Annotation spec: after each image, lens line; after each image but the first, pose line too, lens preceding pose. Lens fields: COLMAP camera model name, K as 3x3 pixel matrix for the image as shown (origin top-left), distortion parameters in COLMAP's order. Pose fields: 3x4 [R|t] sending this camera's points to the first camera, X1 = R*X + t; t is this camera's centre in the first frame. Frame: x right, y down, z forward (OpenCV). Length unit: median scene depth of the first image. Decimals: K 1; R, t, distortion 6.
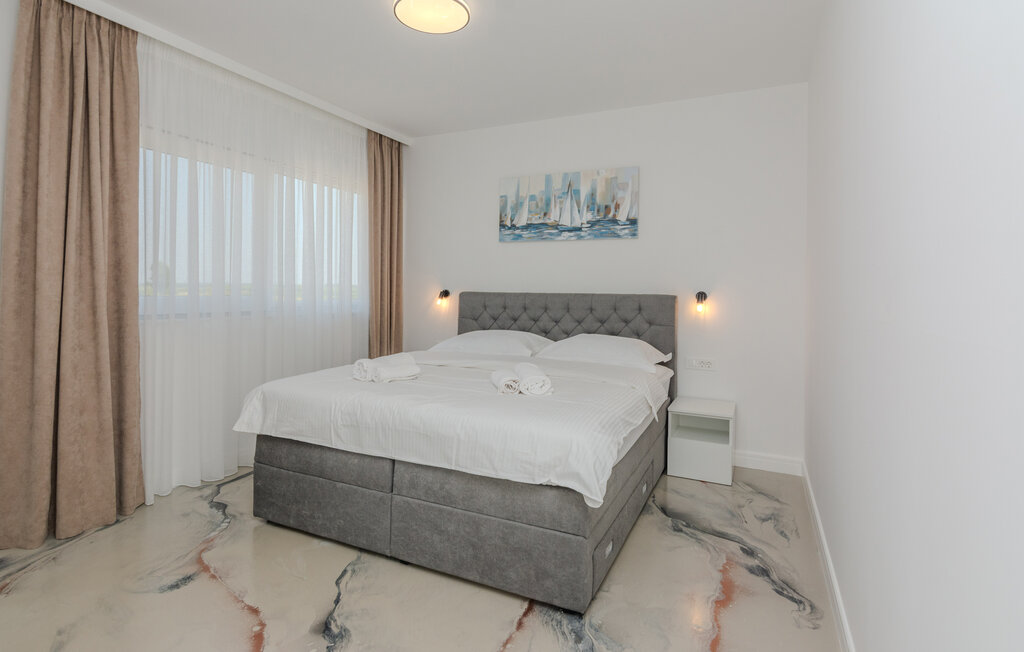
lens RADIAL K [[497.4, 0, 515.2], [0, 497.4, 322.0], [0, 0, 1]] dist [0.001447, -0.000054]
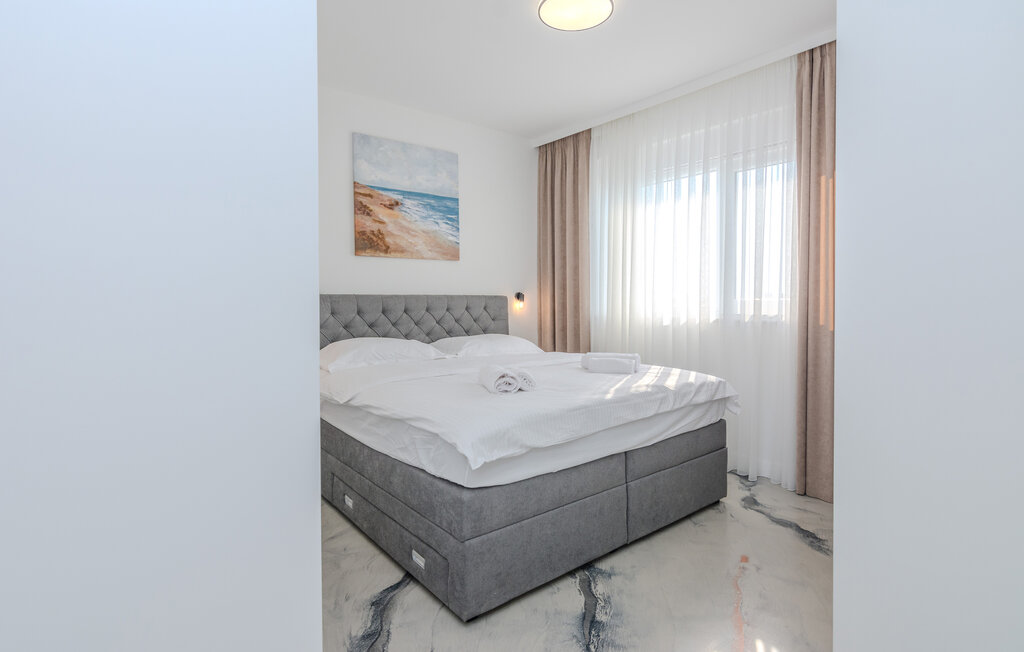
lens RADIAL K [[497.4, 0, 515.2], [0, 497.4, 322.0], [0, 0, 1]] dist [0.001447, -0.000054]
pose [[0.474157, -0.052938, 0.878847, -0.684049], [0.068558, 0.997380, 0.023090, -0.013675], [-0.877767, 0.049304, 0.476544, 0.371191]]
